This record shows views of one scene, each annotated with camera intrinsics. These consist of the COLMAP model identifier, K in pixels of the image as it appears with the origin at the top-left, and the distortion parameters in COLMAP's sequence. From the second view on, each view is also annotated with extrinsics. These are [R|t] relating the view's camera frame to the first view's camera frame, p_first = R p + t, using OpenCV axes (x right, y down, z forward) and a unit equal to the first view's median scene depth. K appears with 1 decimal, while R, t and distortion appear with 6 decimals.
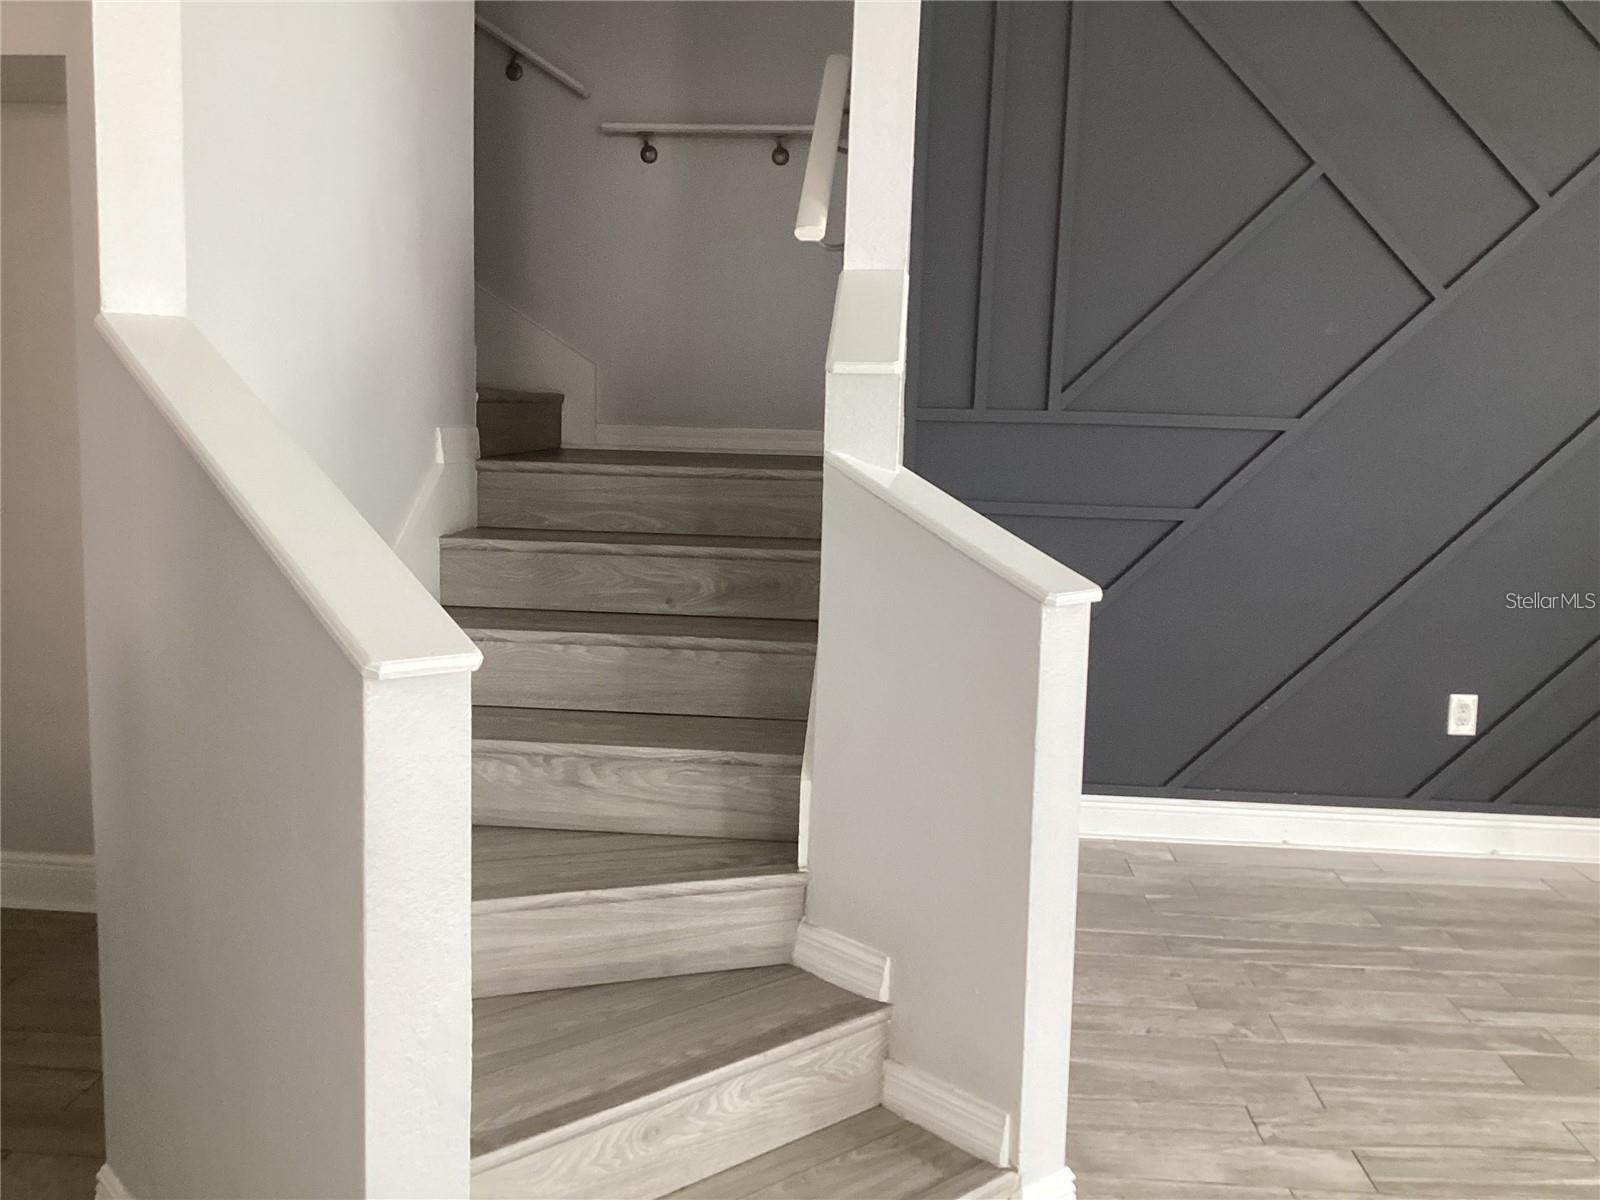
lens RADIAL K [[1438.0, 0, 803.4], [0, 1438.0, 600.7], [0, 0, 1]] dist [0.105119, -0.173113]
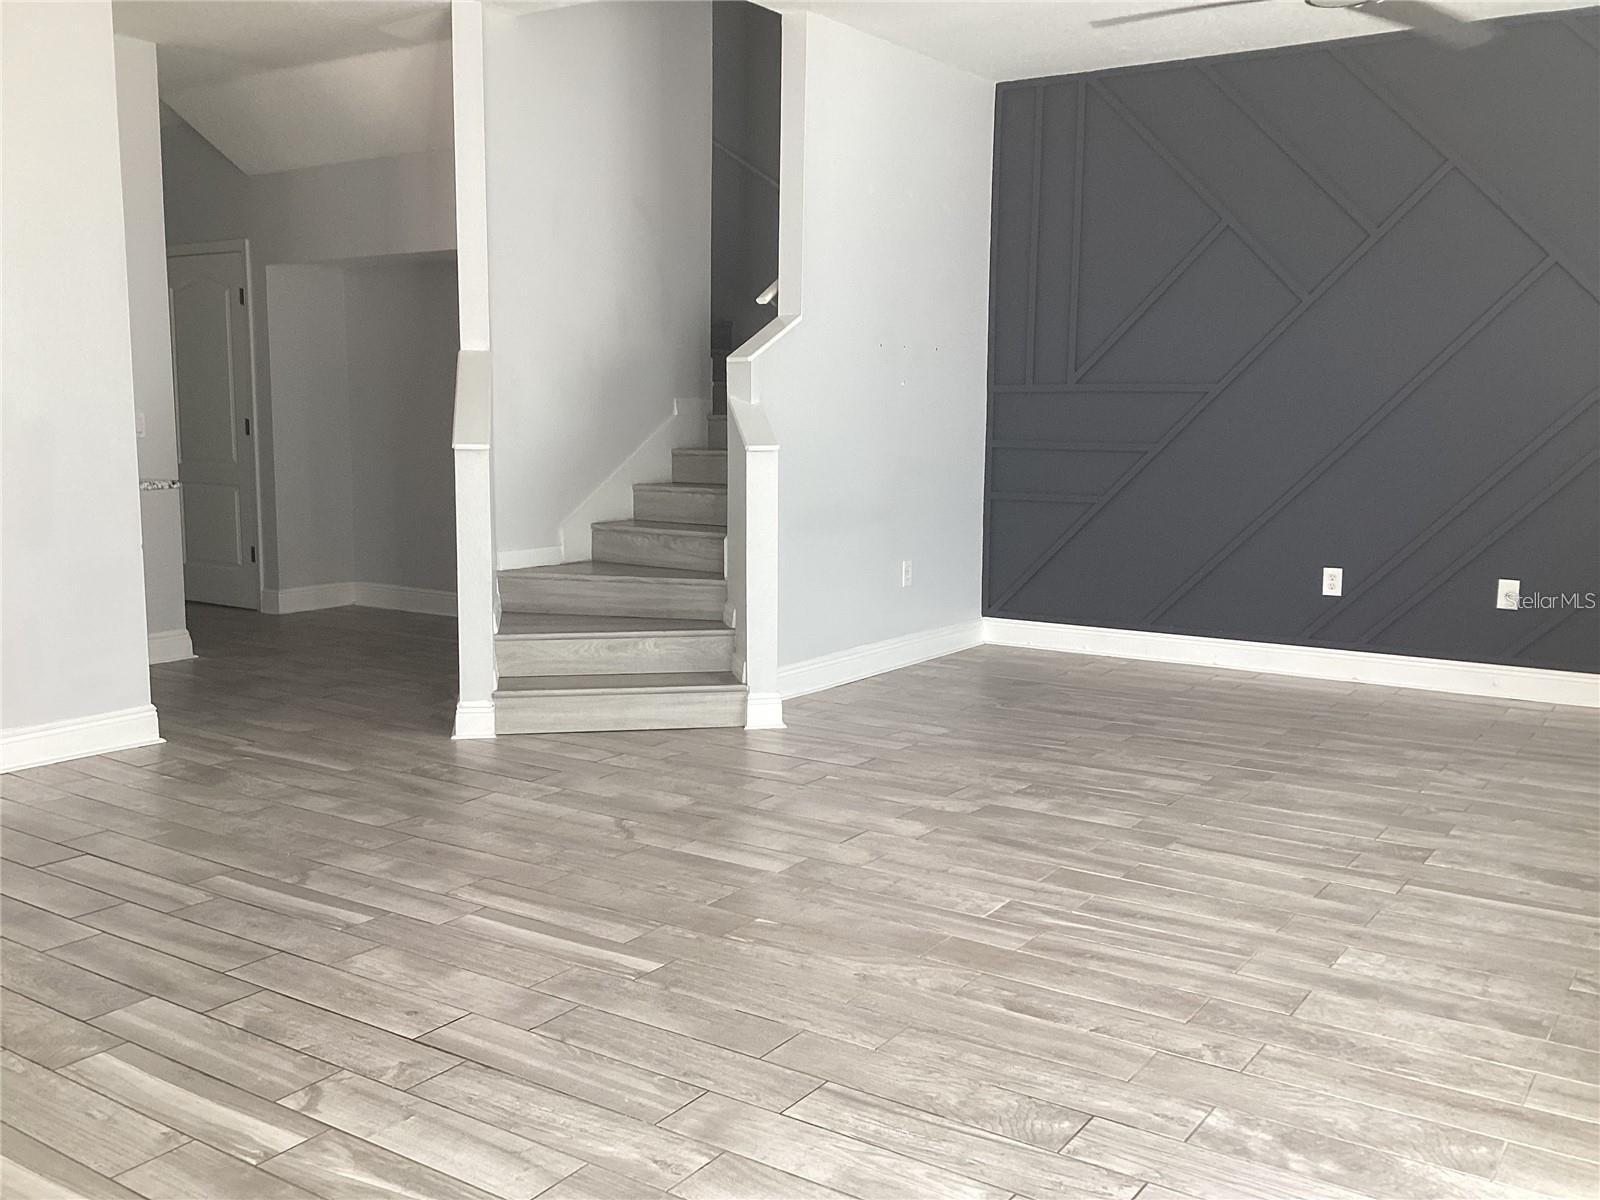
lens RADIAL K [[1442.3, 0, 803.8], [0, 1442.3, 601.0], [0, 0, 1]] dist [0.118046, -0.214548]
pose [[0.861347, 0.044340, -0.506079, 1.184218], [-0.051245, 0.998686, 0.000280, 0.199220], [0.505427, 0.025693, 0.862487, -0.859691]]
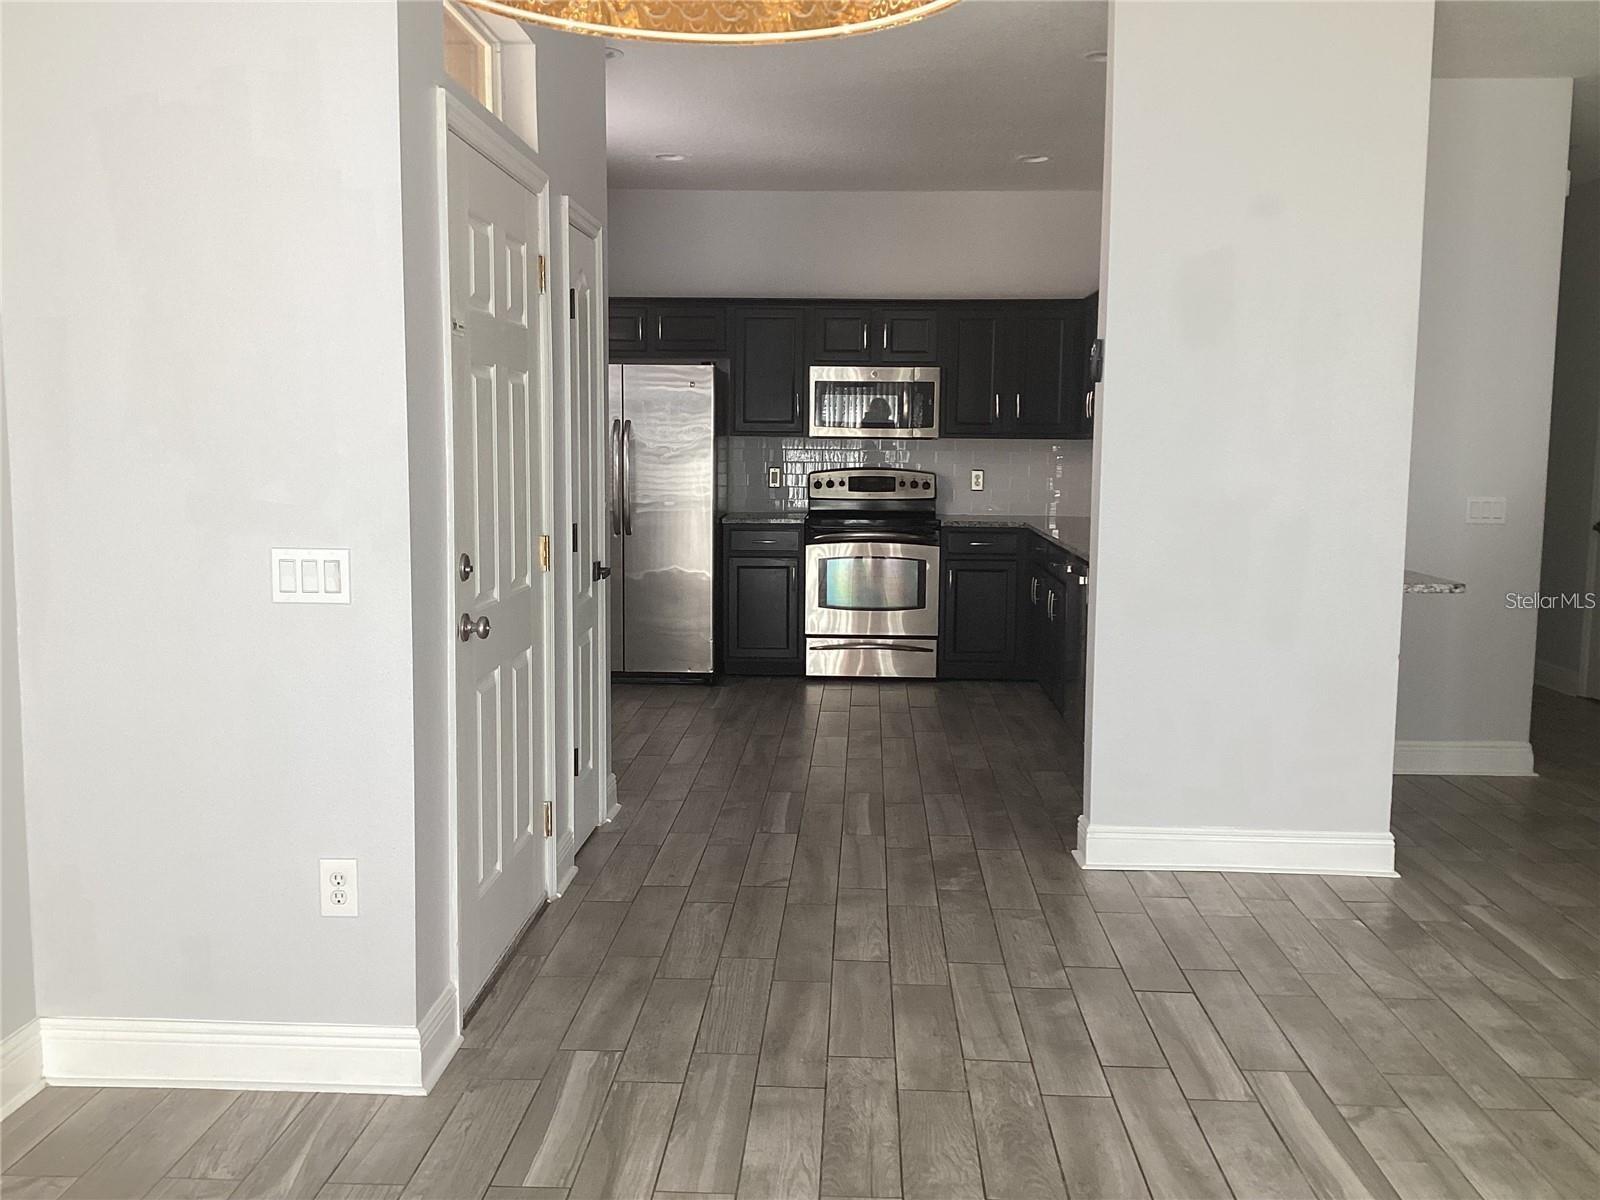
lens RADIAL K [[1434.0, 0, 799.1], [0, 1434.0, 589.1], [0, 0, 1]] dist [0.077877, -0.151943]
pose [[0.020112, 0.075057, -0.996976, 1.141231], [-0.146037, 0.986704, 0.071338, 0.080646], [0.989075, 0.144161, 0.030806, -0.422283]]
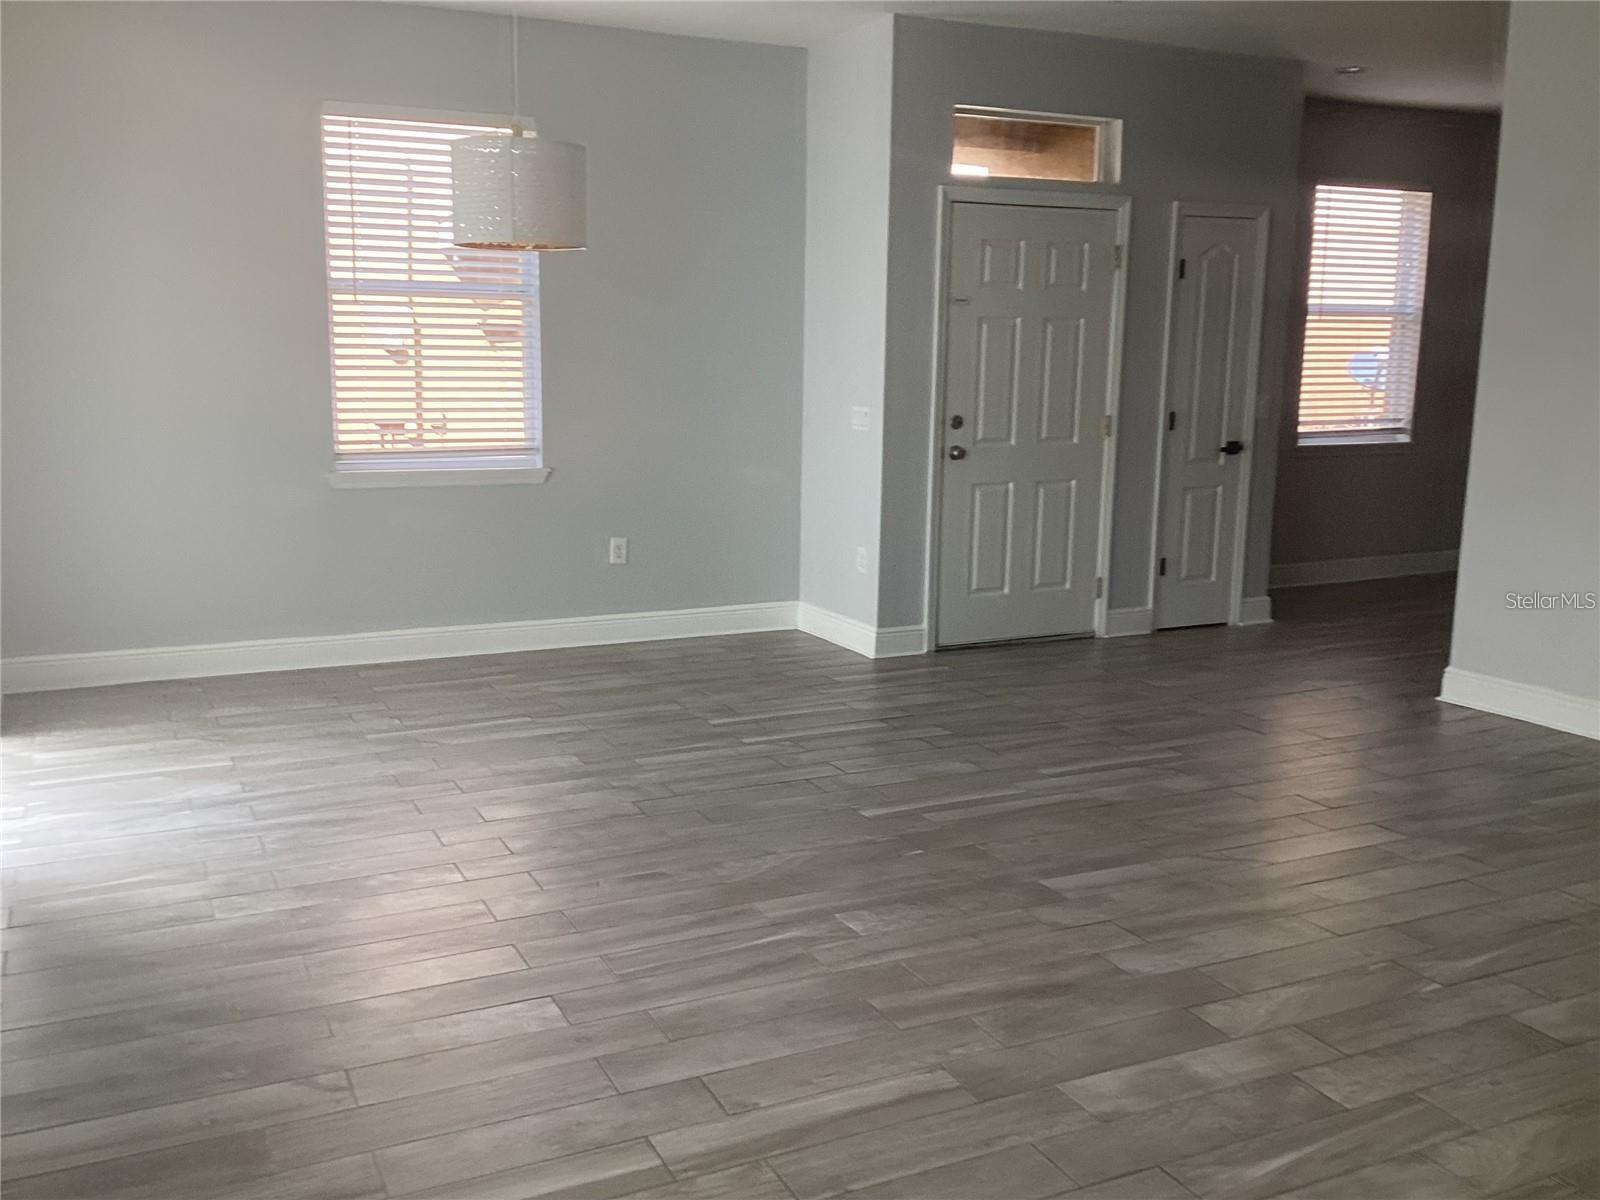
lens RADIAL K [[1438.0, 0, 803.4], [0, 1438.0, 600.7], [0, 0, 1]] dist [0.105119, -0.173113]
pose [[-0.871086, 0.047791, -0.488800, 1.330378], [-0.098140, 0.958244, 0.268584, -0.142411], [0.481225, 0.281931, -0.830023, 1.265831]]
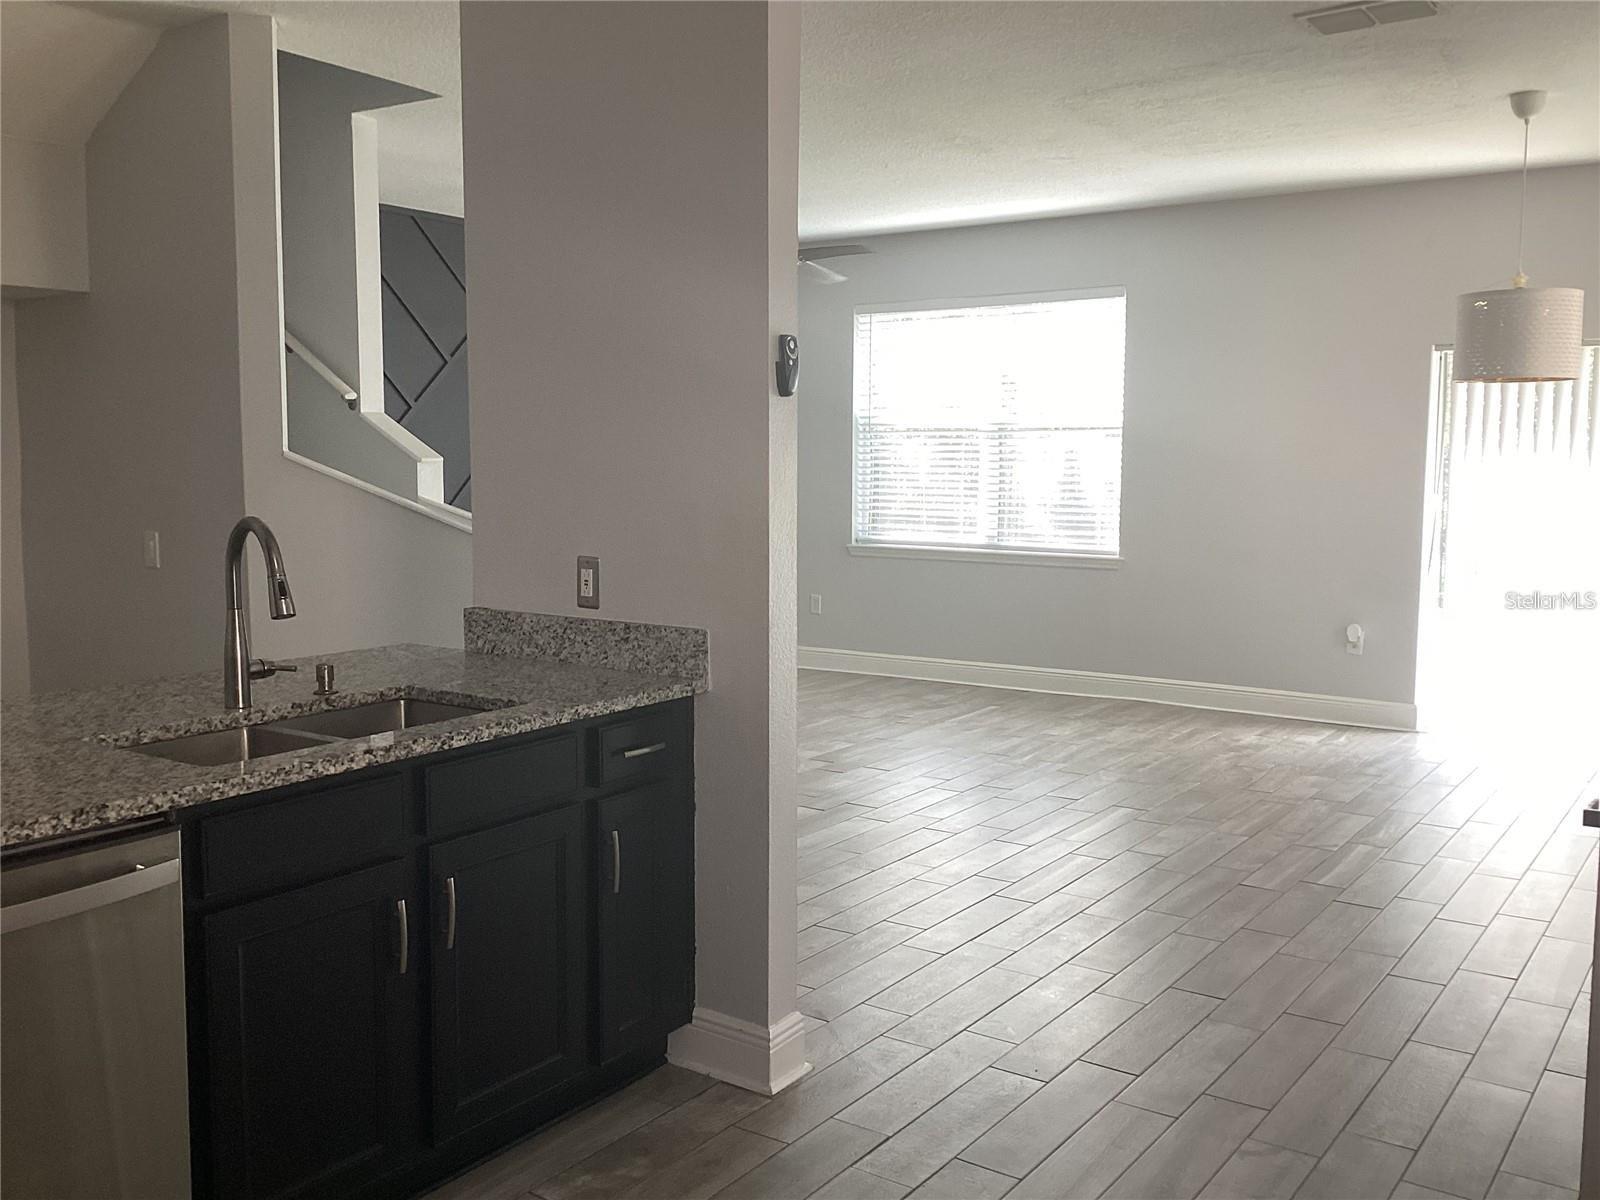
lens RADIAL K [[1438.0, 0, 803.4], [0, 1438.0, 600.7], [0, 0, 1]] dist [0.105119, -0.173113]
pose [[0.515805, -0.113770, 0.849118, -1.486322], [0.127823, 0.990269, 0.055035, 0.012474], [-0.847116, 0.080150, 0.525329, -0.666339]]
